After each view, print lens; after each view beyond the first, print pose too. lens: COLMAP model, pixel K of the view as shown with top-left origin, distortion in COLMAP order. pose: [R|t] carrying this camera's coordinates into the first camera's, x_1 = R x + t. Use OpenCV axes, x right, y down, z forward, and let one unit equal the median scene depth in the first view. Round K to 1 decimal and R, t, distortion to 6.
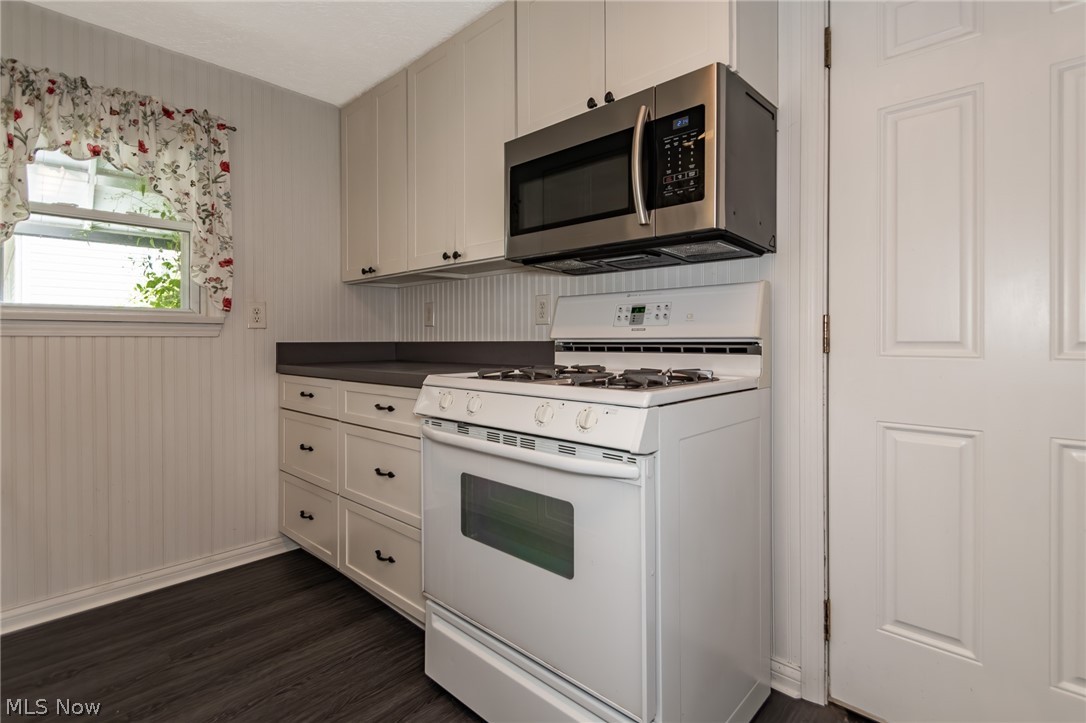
lens RADIAL K [[517.7, 0, 537.4], [0, 517.7, 337.1], [0, 0, 1]] dist [-0.000278, -0.001434]
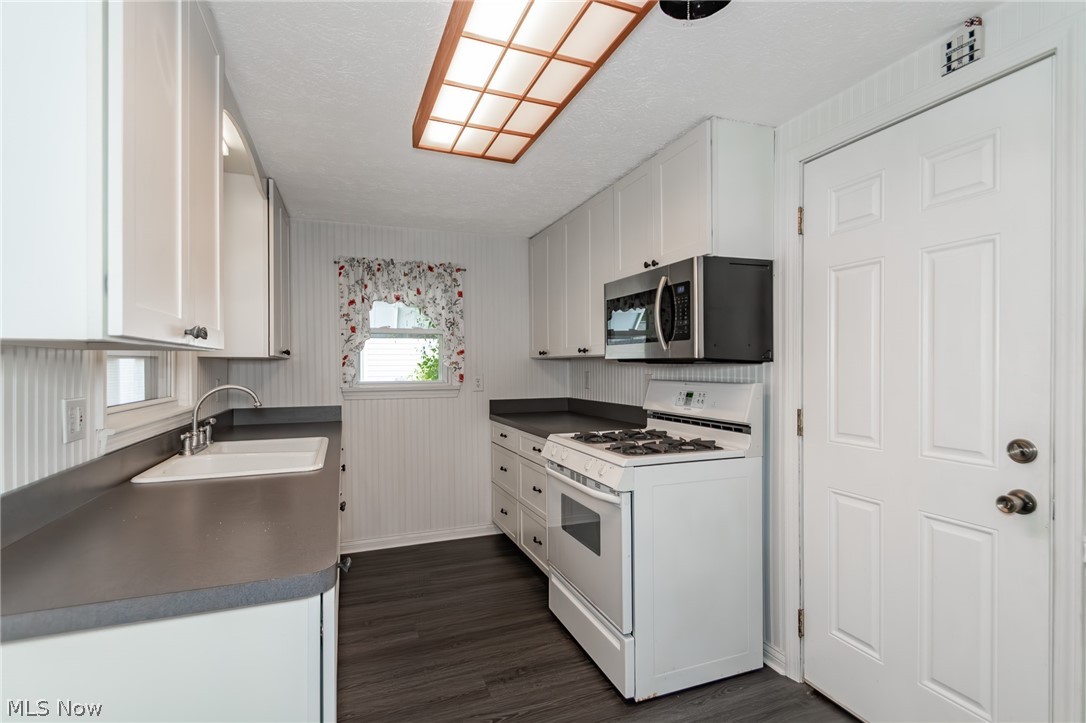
lens RADIAL K [[519.3, 0, 544.1], [0, 519.3, 365.0], [0, 0, 1]] dist [-0.002558, -0.000636]
pose [[0.903369, -0.001246, -0.428862, 0.384319], [0.004683, 0.999965, 0.006959, -0.126875], [0.428839, -0.008296, 0.903343, -0.420995]]
